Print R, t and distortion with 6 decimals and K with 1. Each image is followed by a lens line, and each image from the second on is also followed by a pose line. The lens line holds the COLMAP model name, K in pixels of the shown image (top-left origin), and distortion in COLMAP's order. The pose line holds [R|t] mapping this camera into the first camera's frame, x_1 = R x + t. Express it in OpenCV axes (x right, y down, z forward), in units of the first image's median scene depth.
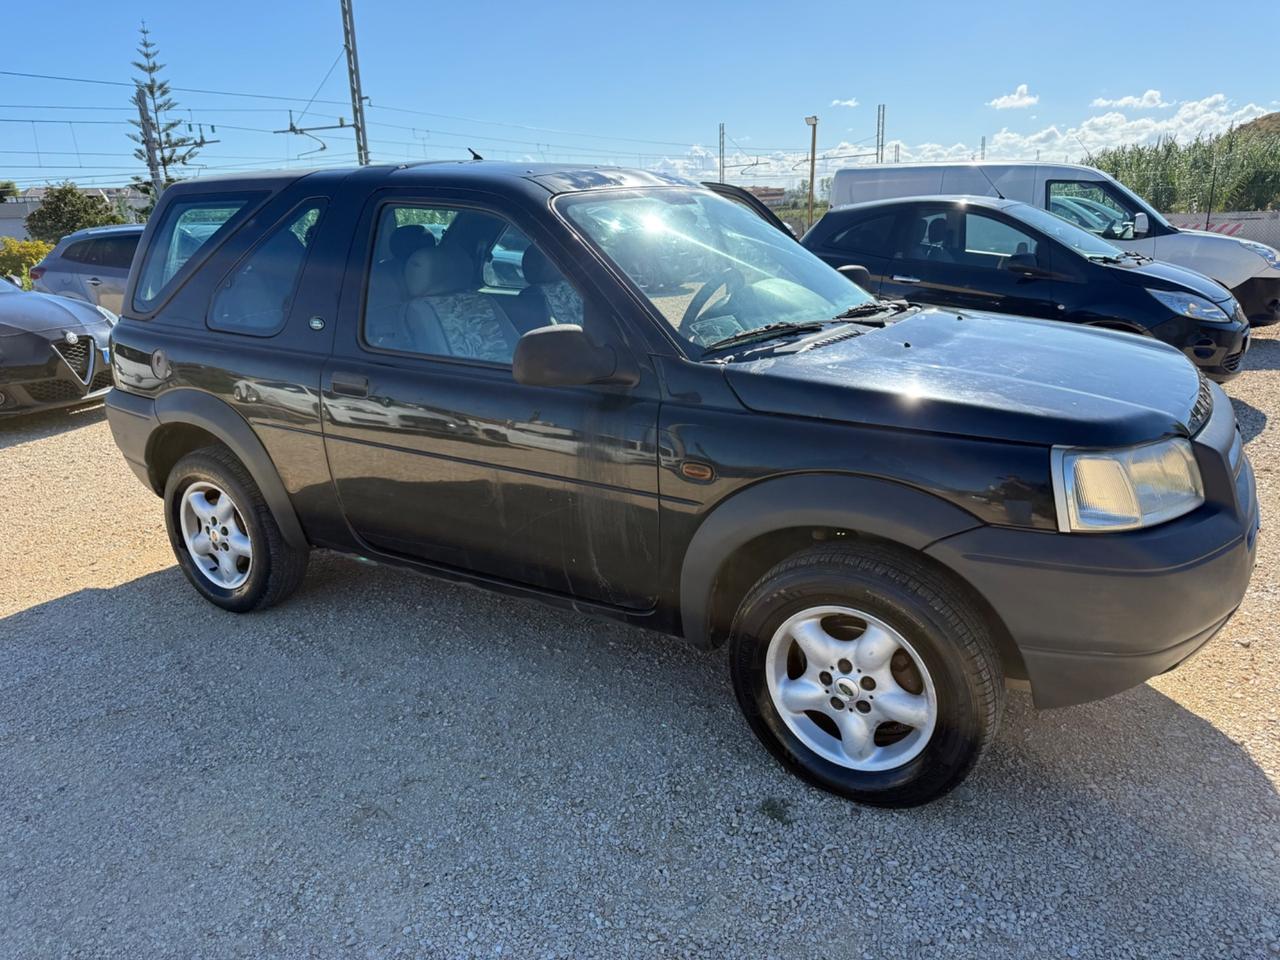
lens RADIAL K [[904.2, 0, 637.0], [0, 904.2, 479.6], [0, 0, 1]] dist [0.037425, -0.044970]
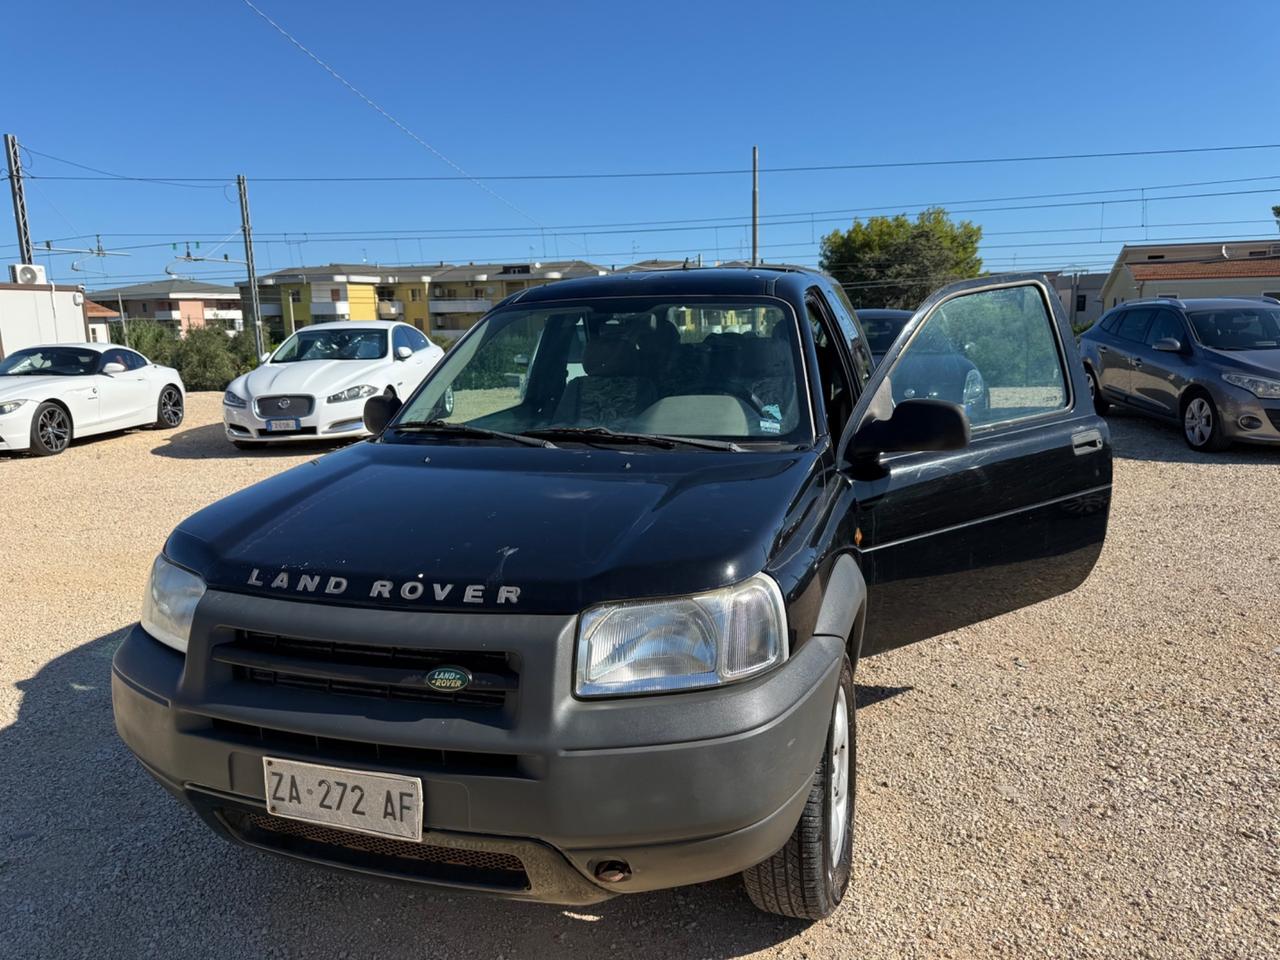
lens RADIAL K [[904.2, 0, 646.9], [0, 904.2, 486.7], [0, 0, 1]] dist [0.037425, -0.044970]
pose [[0.241187, 0.215357, -0.946282, 0.993148], [-0.265772, 0.952449, 0.149021, -0.252644], [0.933378, 0.215553, 0.286954, 0.708321]]
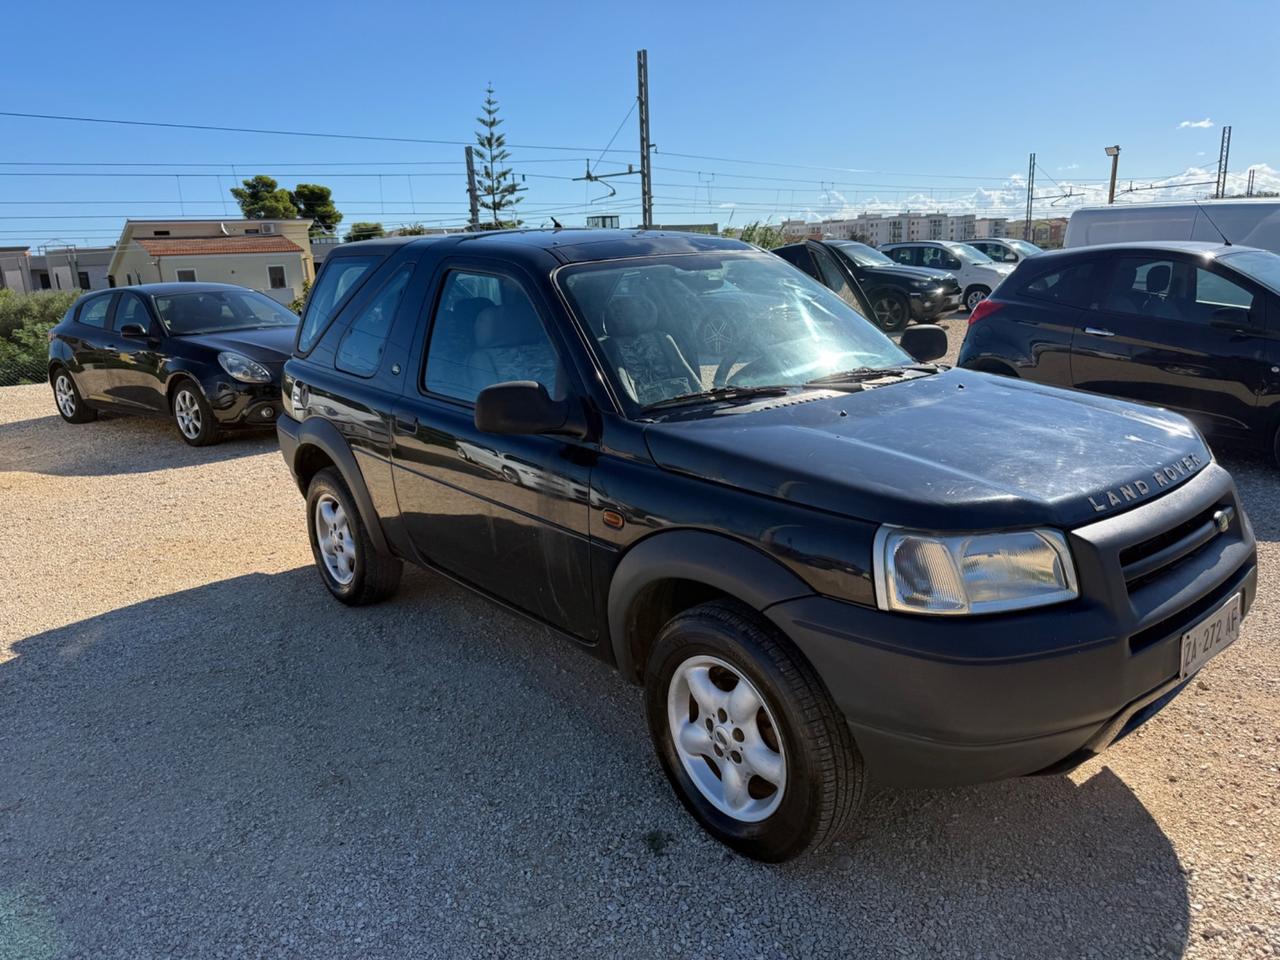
lens RADIAL K [[904.2, 0, 642.9], [0, 904.2, 488.8], [0, 0, 1]] dist [0.037425, -0.044970]
pose [[0.951318, 0.075231, -0.298890, 0.294343], [-0.083032, 0.996456, -0.013466, -0.023723], [0.296817, 0.037628, 0.954193, -0.027500]]
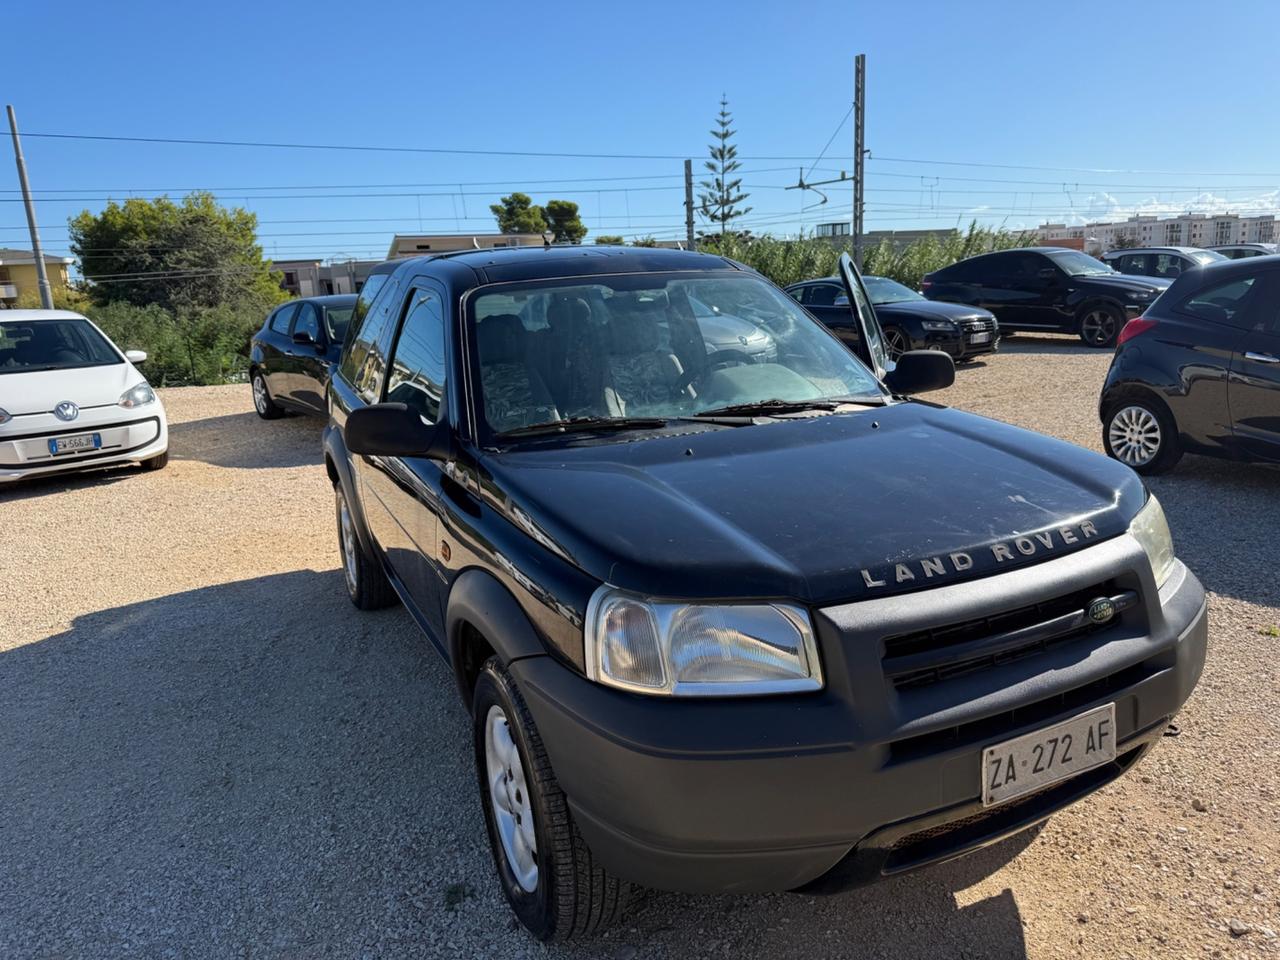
lens RADIAL K [[904.2, 0, 644.8], [0, 904.2, 485.4], [0, 0, 1]] dist [0.037425, -0.044970]
pose [[0.843831, 0.120463, -0.522912, 0.555834], [-0.140442, 0.990088, 0.001452, -0.081907], [0.517904, 0.072213, 0.852385, 0.146923]]
